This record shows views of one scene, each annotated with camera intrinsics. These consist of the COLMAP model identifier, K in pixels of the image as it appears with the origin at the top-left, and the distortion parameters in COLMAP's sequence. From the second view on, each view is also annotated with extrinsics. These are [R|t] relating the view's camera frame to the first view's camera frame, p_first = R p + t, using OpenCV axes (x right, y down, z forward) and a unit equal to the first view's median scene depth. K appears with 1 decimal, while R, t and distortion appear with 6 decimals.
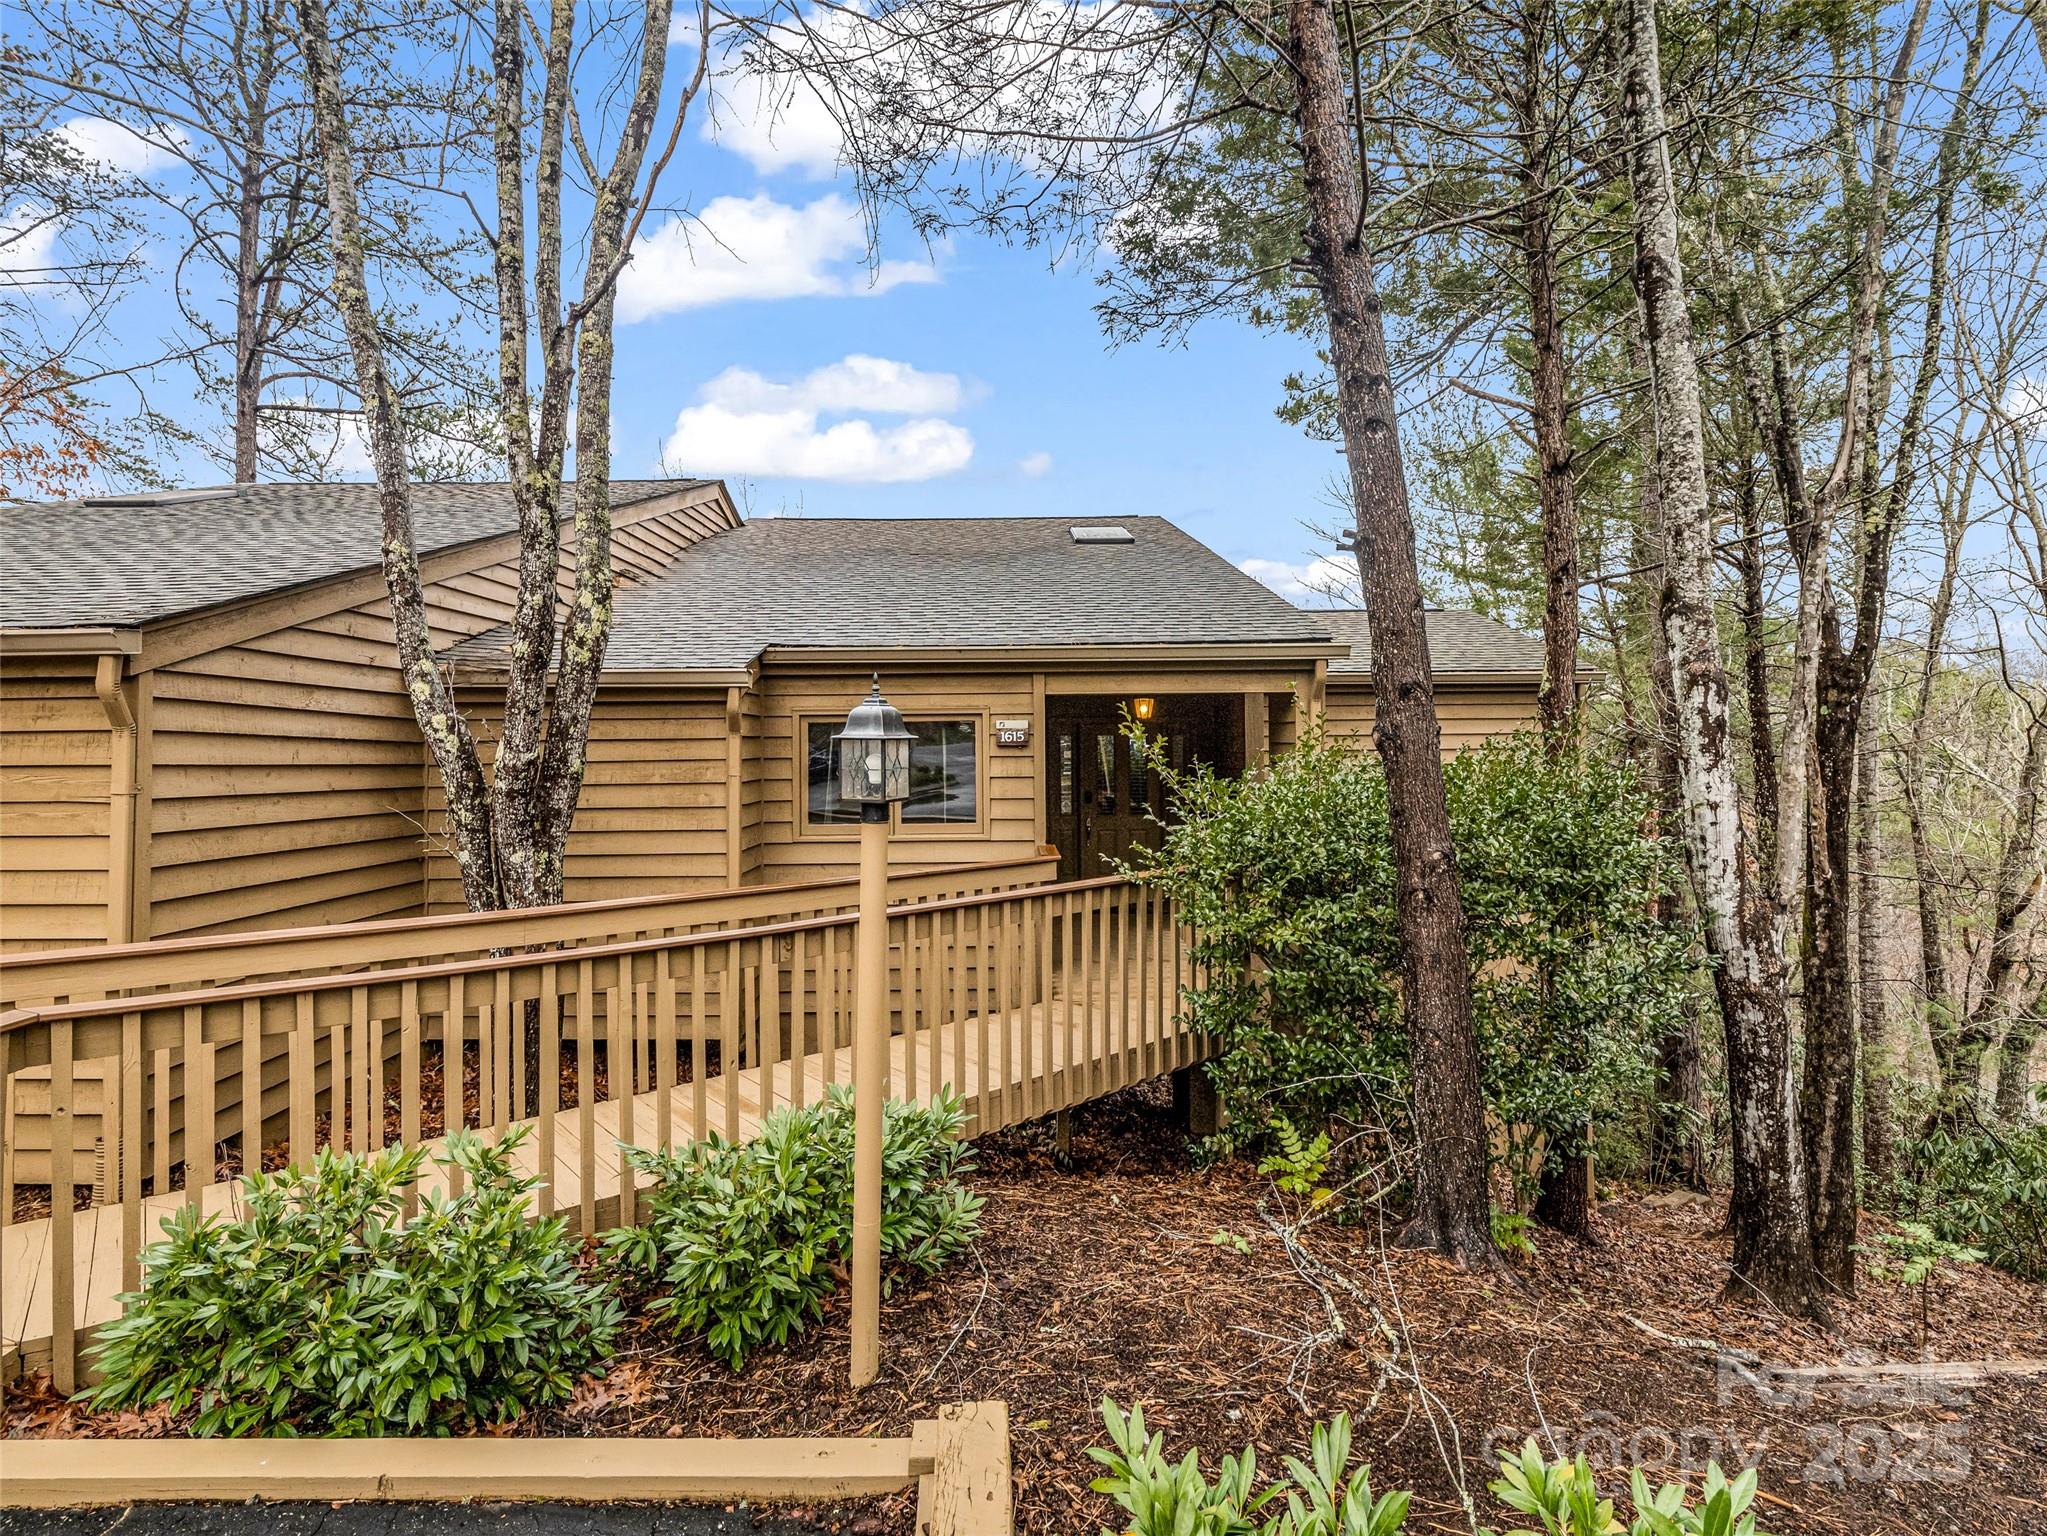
lens RADIAL K [[915.9, 0, 1035.6], [0, 915.9, 763.2], [0, 0, 1]] dist [-0.010470, -0.001599]
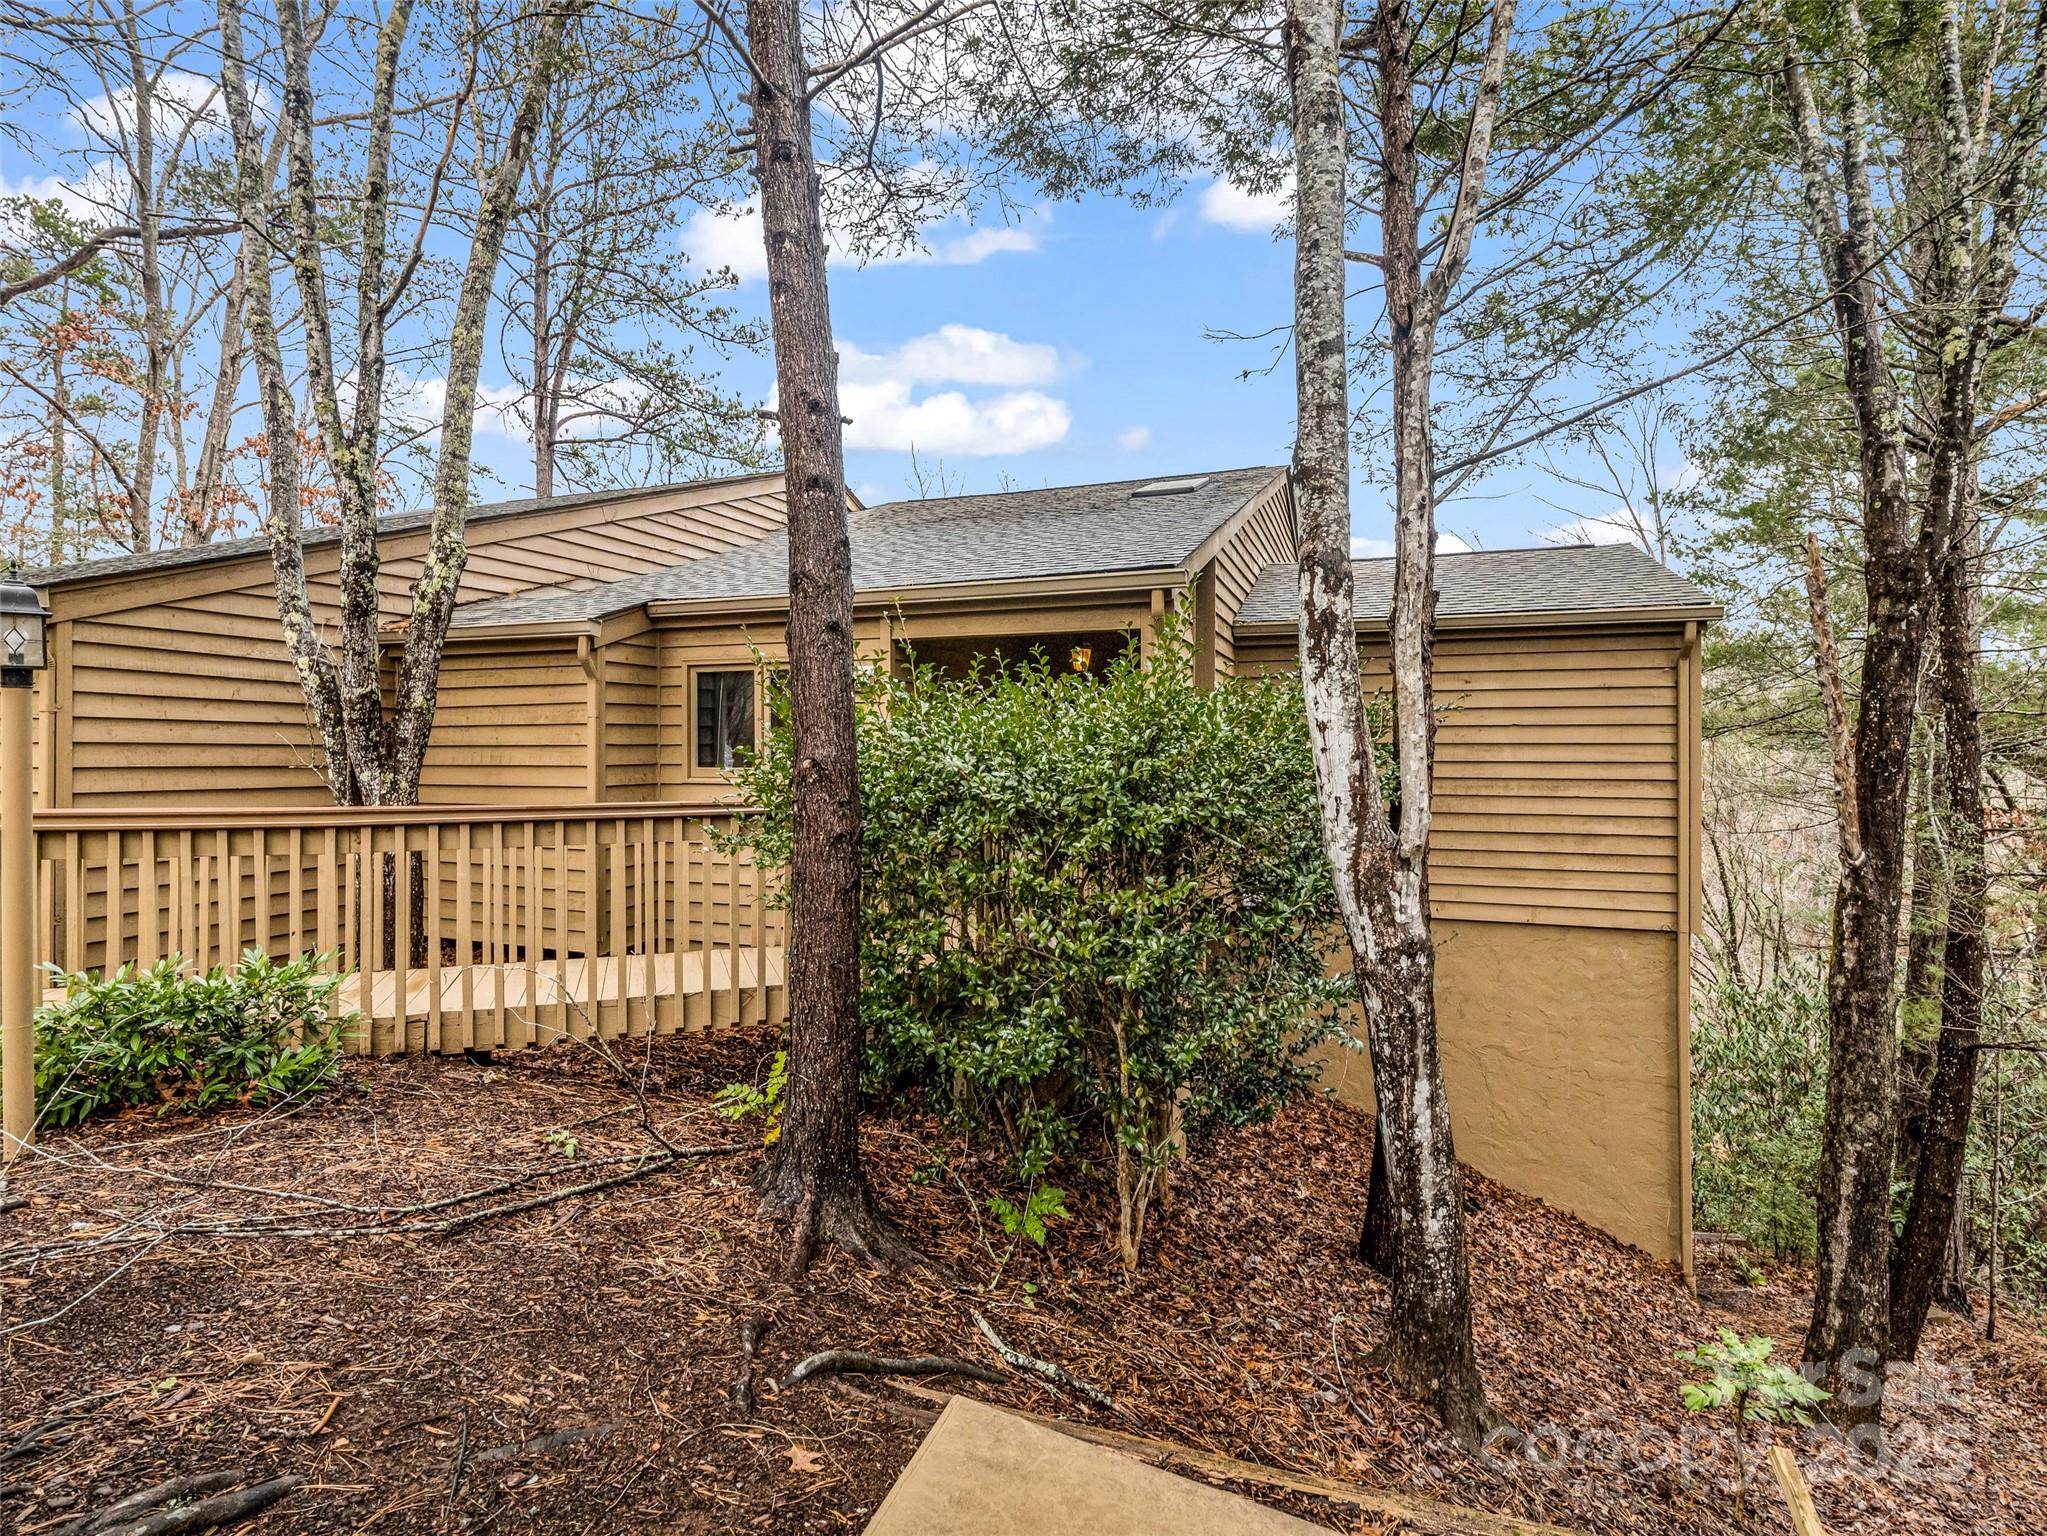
lens RADIAL K [[915.9, 0, 1044.4], [0, 915.9, 780.6], [0, 0, 1]] dist [-0.010470, -0.001599]
pose [[0.944317, 0.021124, -0.328358, 0.707930], [-0.011563, 0.999451, 0.031041, 0.064535], [0.328834, -0.025516, 0.944043, 0.171329]]
